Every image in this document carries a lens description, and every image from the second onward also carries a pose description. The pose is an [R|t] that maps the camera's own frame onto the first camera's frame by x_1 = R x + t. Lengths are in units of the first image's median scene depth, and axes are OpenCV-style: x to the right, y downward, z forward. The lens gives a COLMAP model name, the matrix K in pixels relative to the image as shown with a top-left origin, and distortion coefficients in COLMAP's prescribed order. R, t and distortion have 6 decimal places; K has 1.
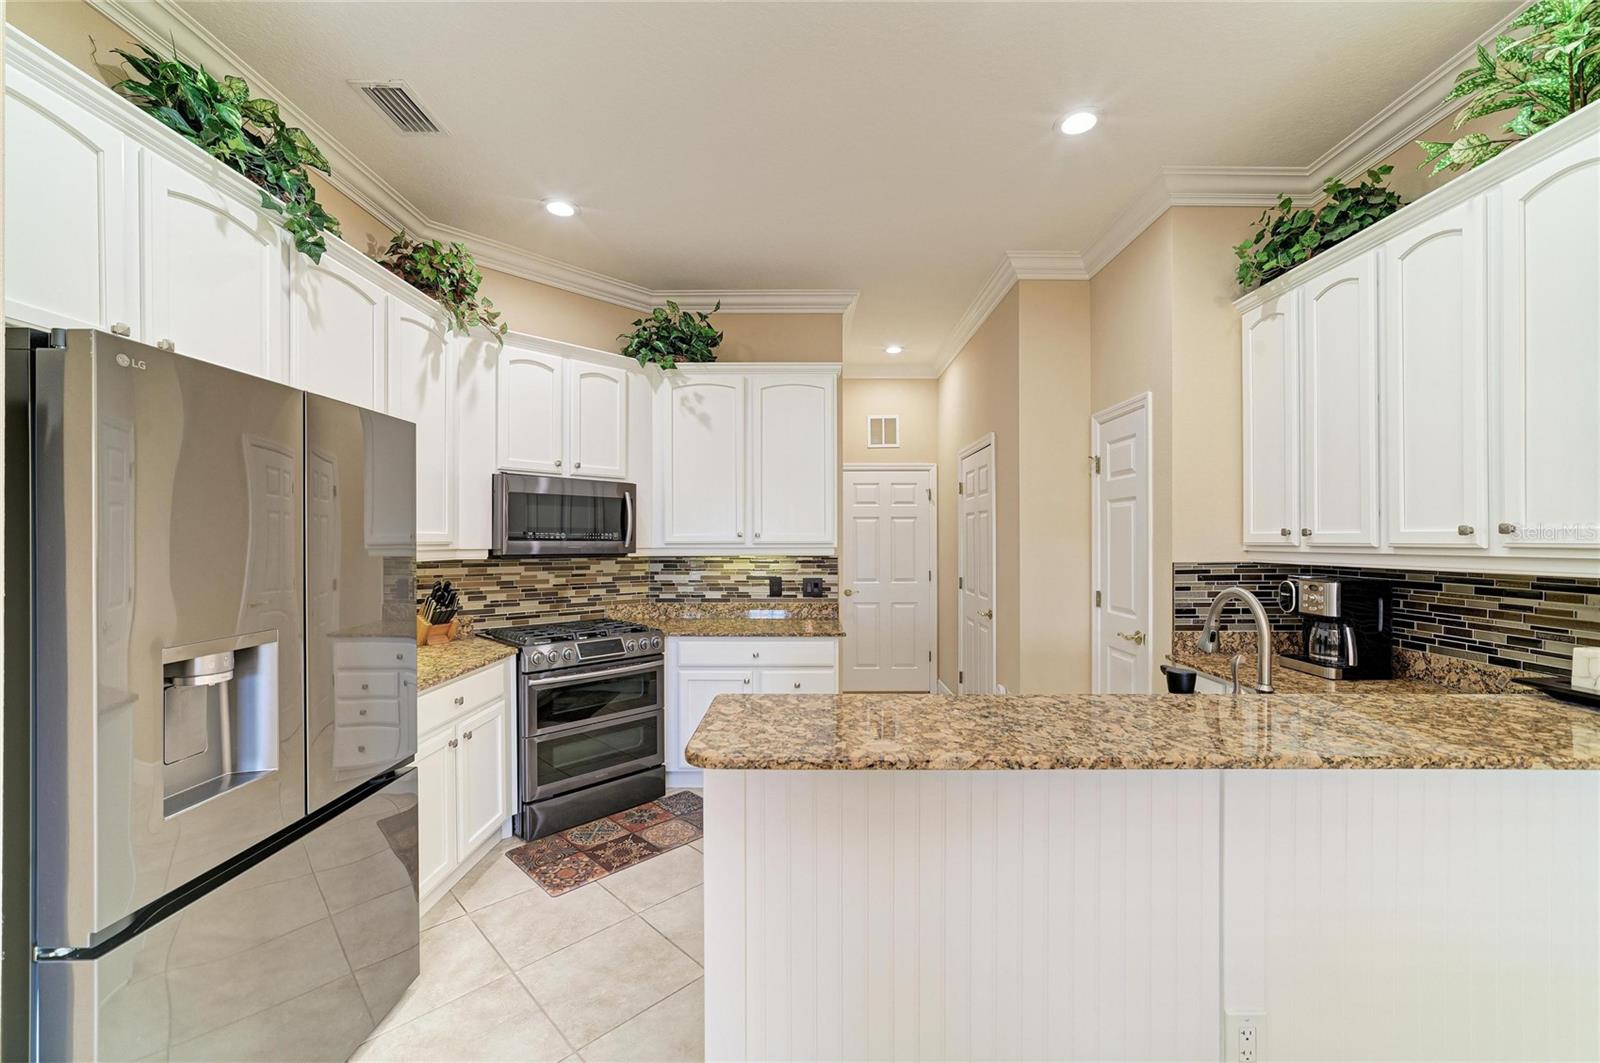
lens RADIAL K [[636.9, 0, 802.8], [0, 636.9, 539.4], [0, 0, 1]] dist [-0.014323, 0.005937]
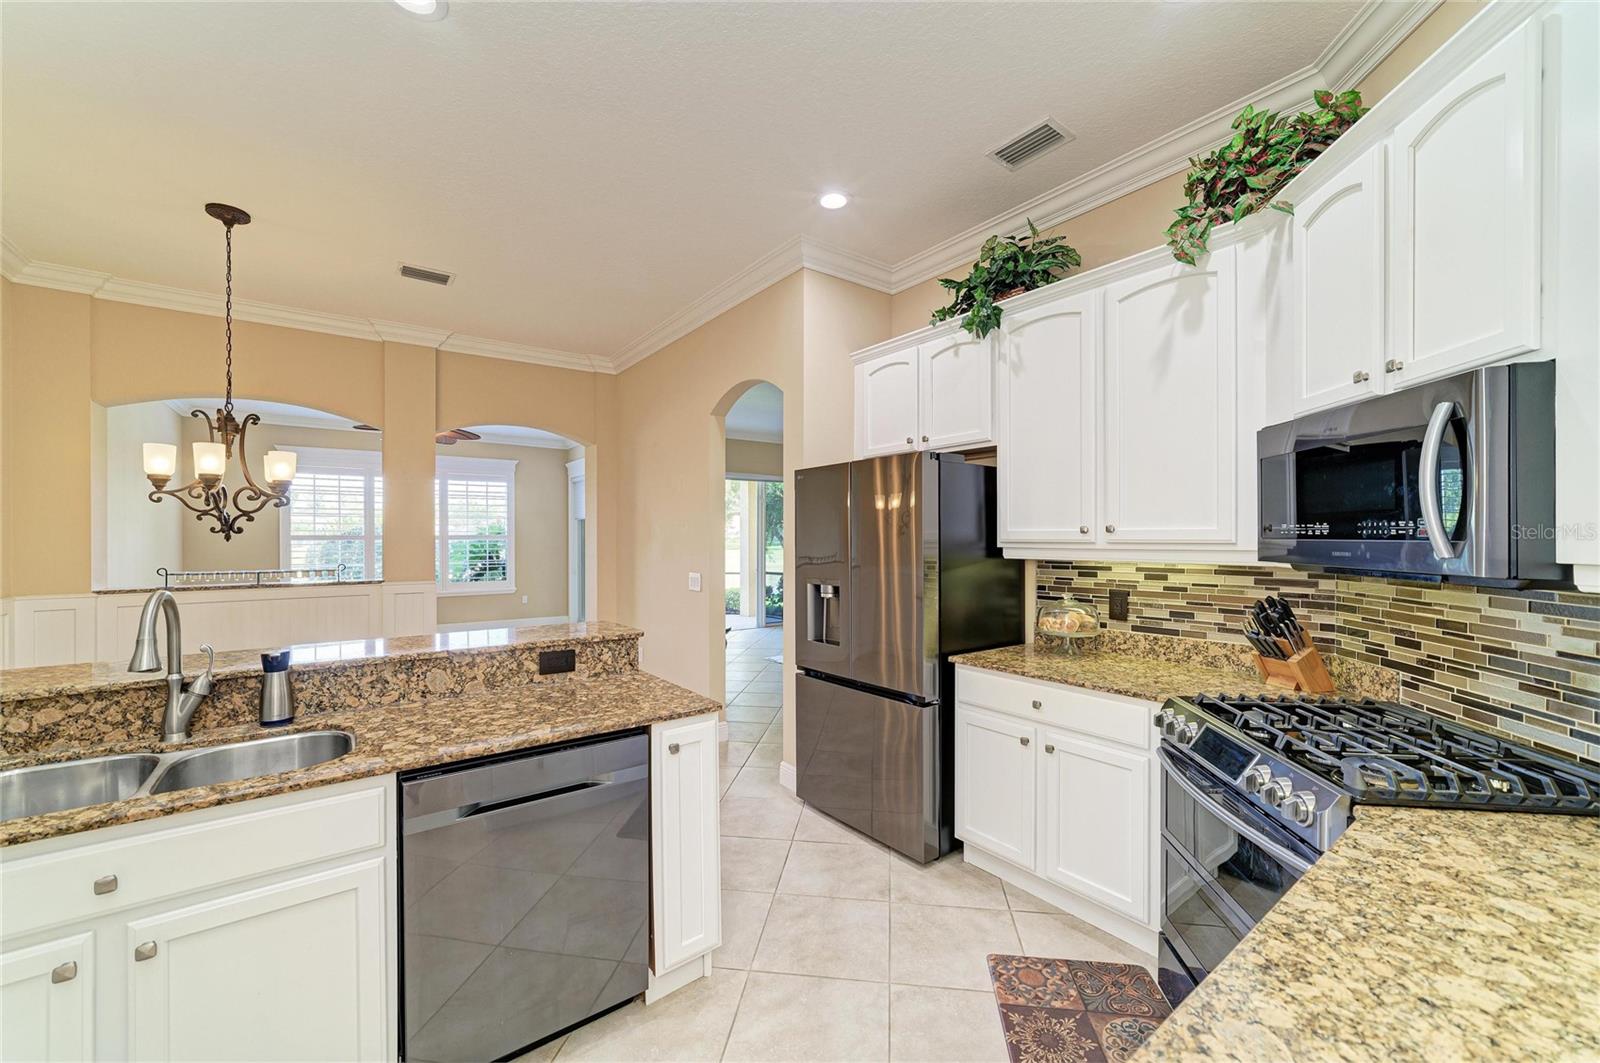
lens RADIAL K [[636.9, 0, 807.2], [0, 636.9, 537.2], [0, 0, 1]] dist [-0.014323, 0.005937]
pose [[-0.794687, 0.001926, -0.607017, 0.219728], [0.003372, 0.999994, -0.001241, -0.000315], [0.607010, -0.003033, -0.794688, 1.060967]]
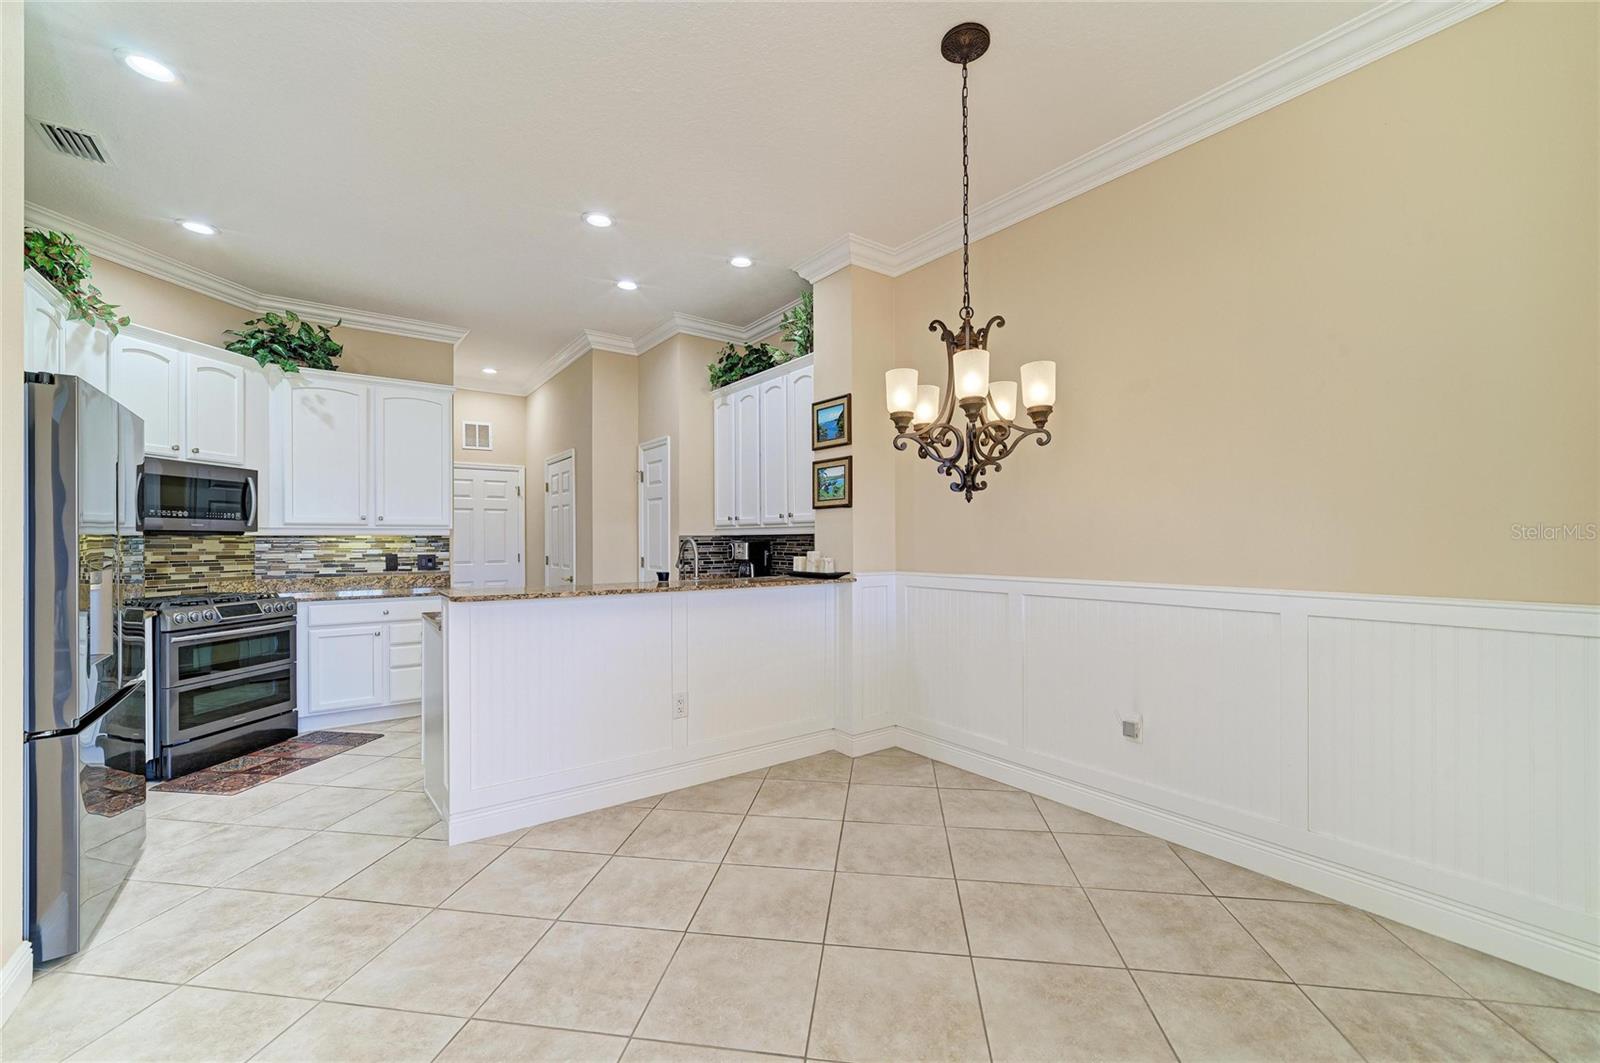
lens RADIAL K [[636.9, 0, 792.9], [0, 636.9, 539.1], [0, 0, 1]] dist [-0.014323, 0.005937]
pose [[0.803599, -0.001312, 0.595170, -0.168164], [0.001681, 0.999999, -0.000066, 0.036883], [-0.595169, 0.001053, 0.803600, -0.474807]]
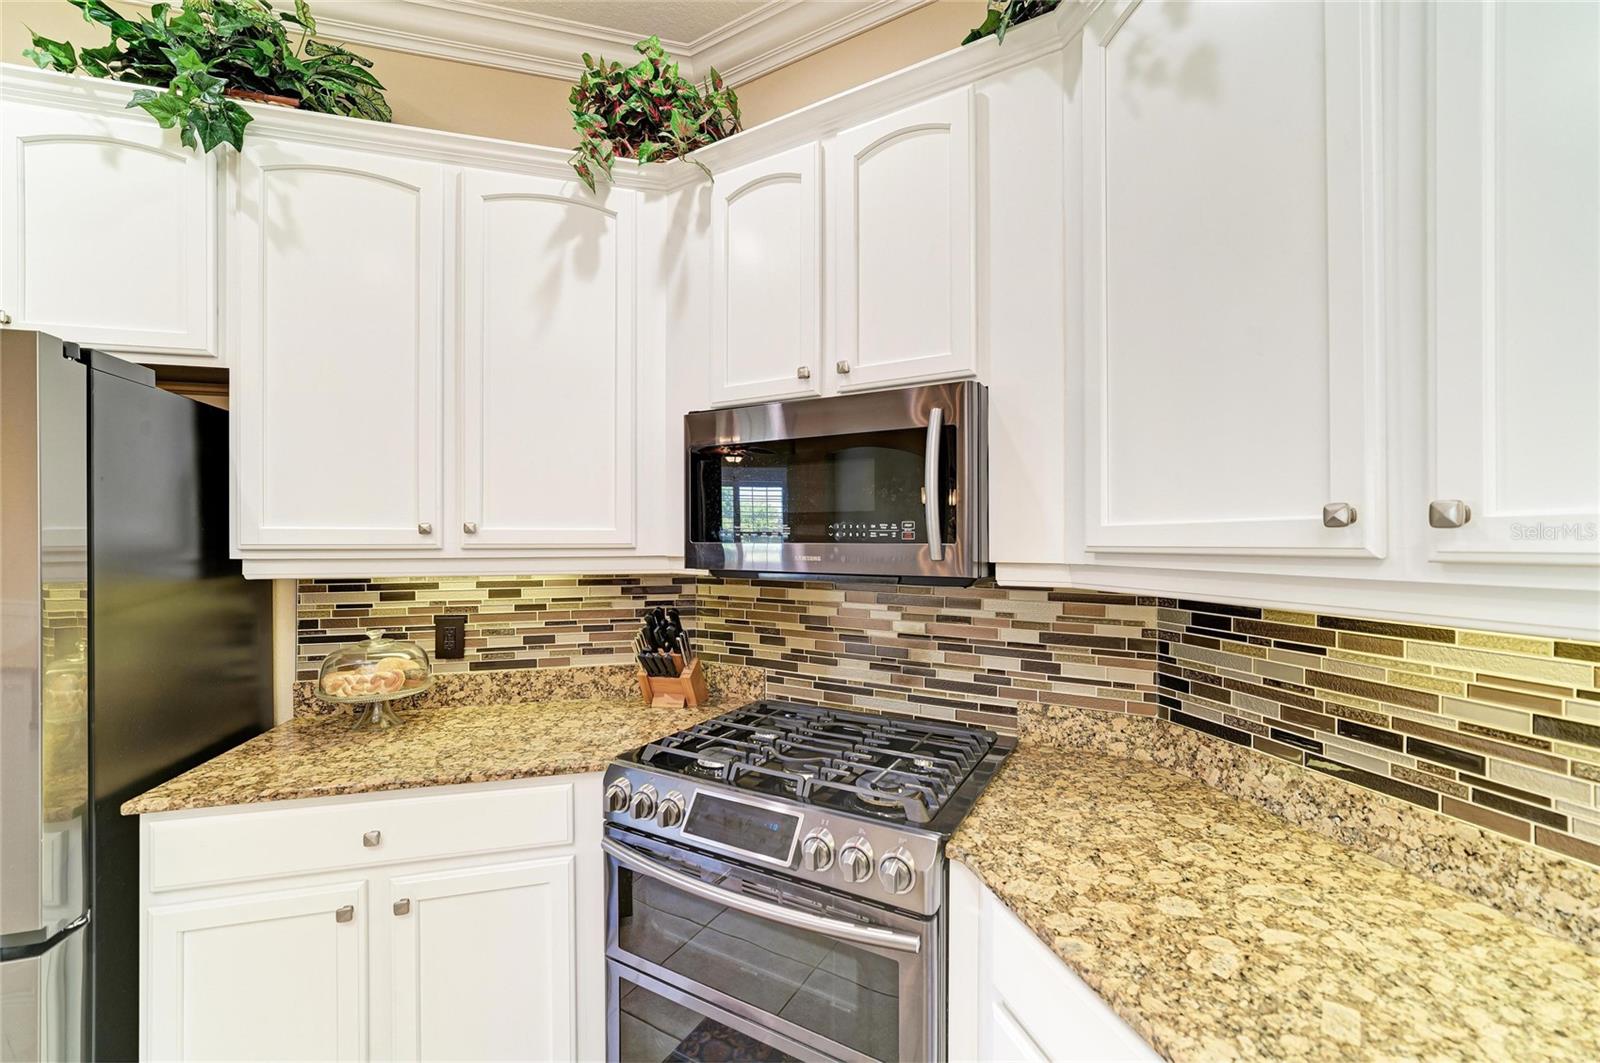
lens RADIAL K [[636.9, 0, 804.8], [0, 636.9, 537.4], [0, 0, 1]] dist [-0.014323, 0.005937]
pose [[0.264984, -0.002794, -0.964249, 0.053908], [0.002048, 0.999995, -0.002335, -0.000299], [0.964251, -0.001356, 0.264988, 0.828828]]
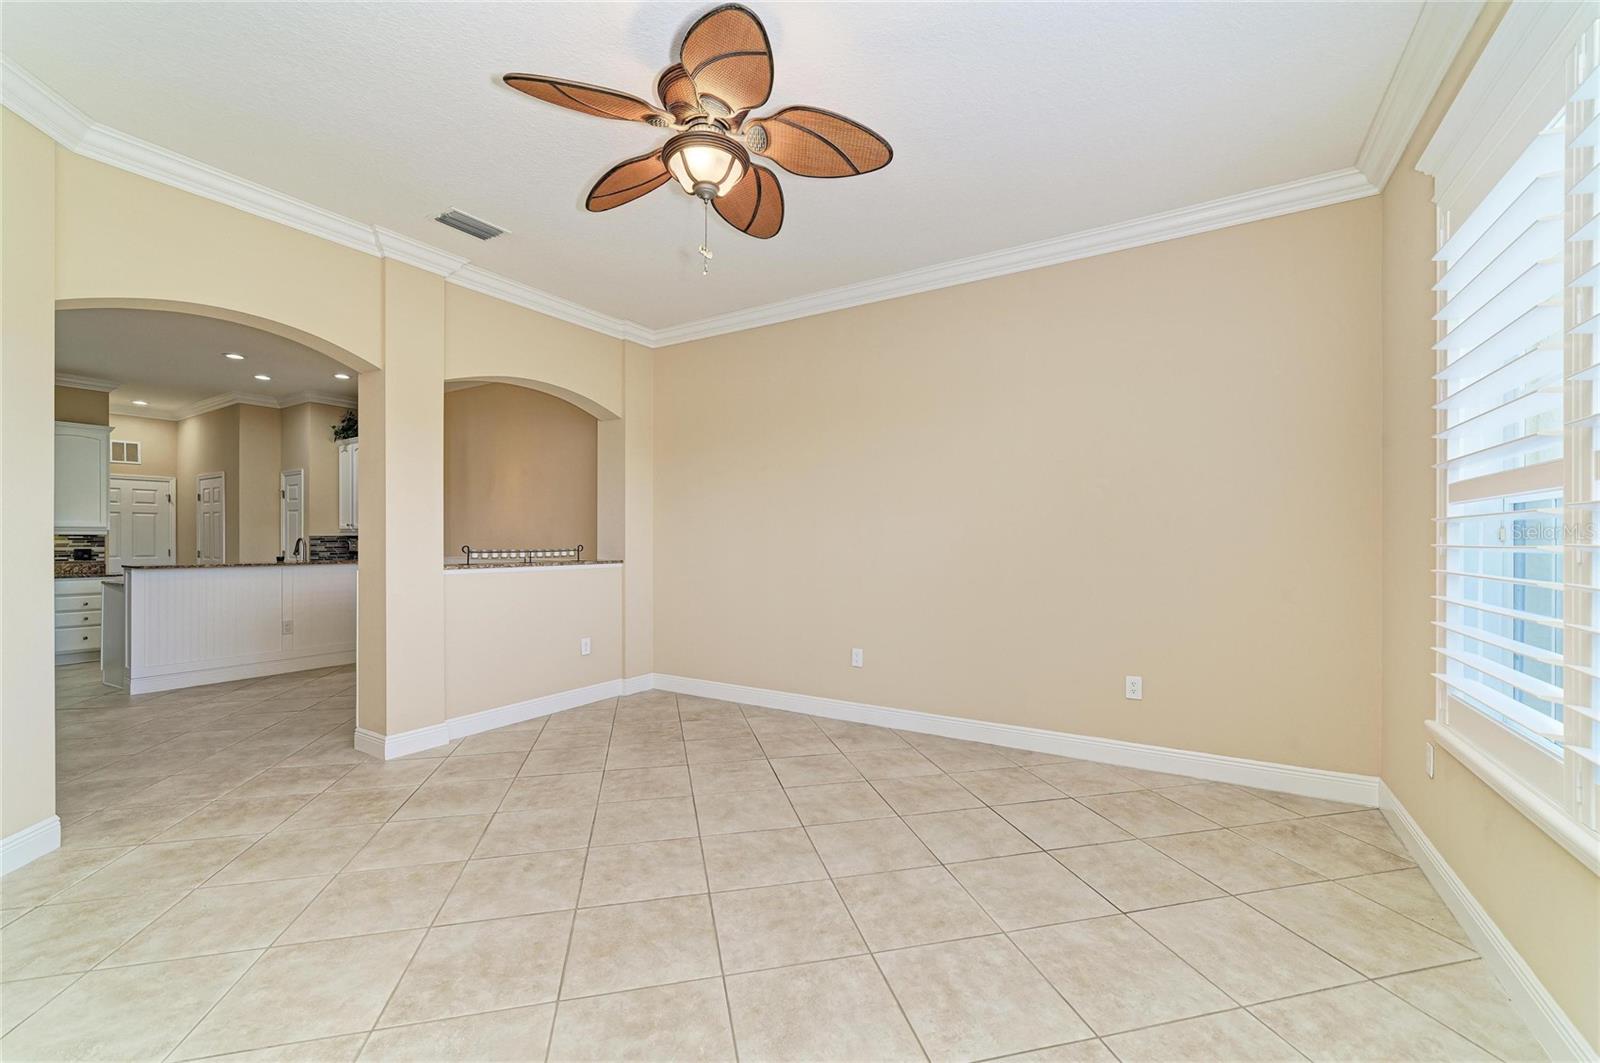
lens RADIAL K [[636.9, 0, 798.3], [0, 636.9, 542.4], [0, 0, 1]] dist [-0.014323, 0.005937]
pose [[0.520868, 0.000210, 0.853637, -0.481943], [-0.002468, 0.999996, 0.001260, 0.043523], [-0.853634, -0.002763, 0.520866, -1.672155]]
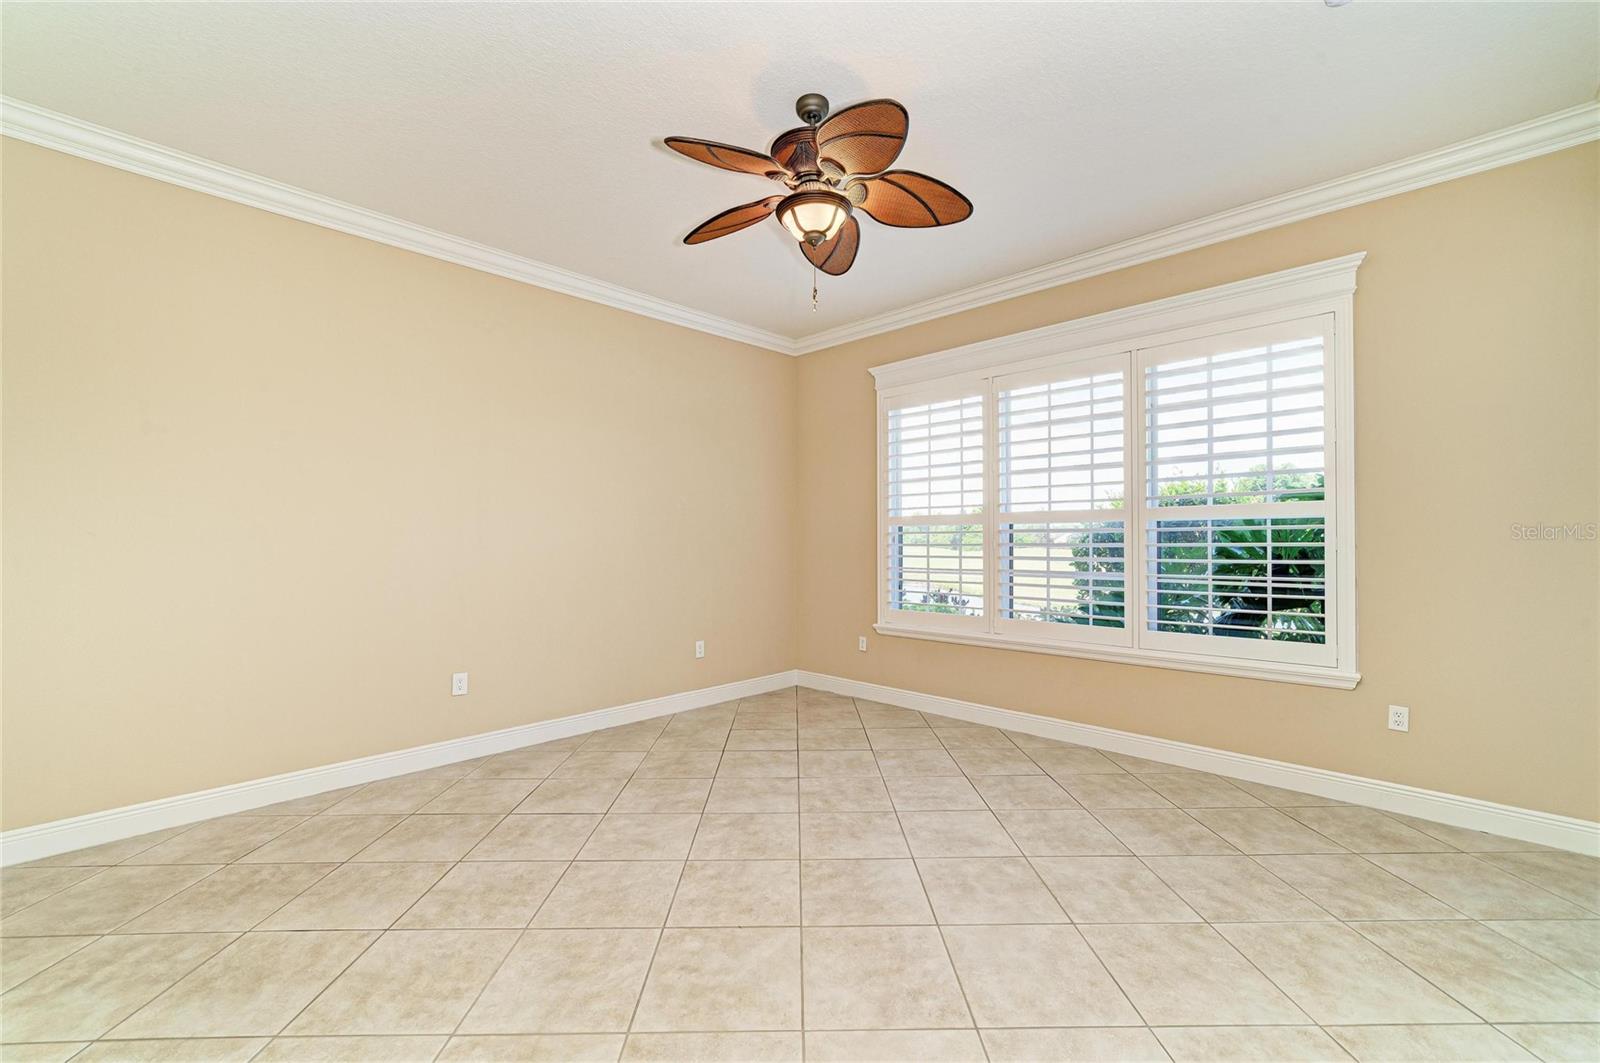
lens RADIAL K [[636.9, 0, 810.9], [0, 636.9, 533.8], [0, 0, 1]] dist [-0.014323, 0.005937]
pose [[-0.717589, 0.008084, 0.696420, -0.497235], [0.000623, 0.999940, -0.010966, 0.035882], [-0.696467, -0.007435, -0.717551, -0.777009]]
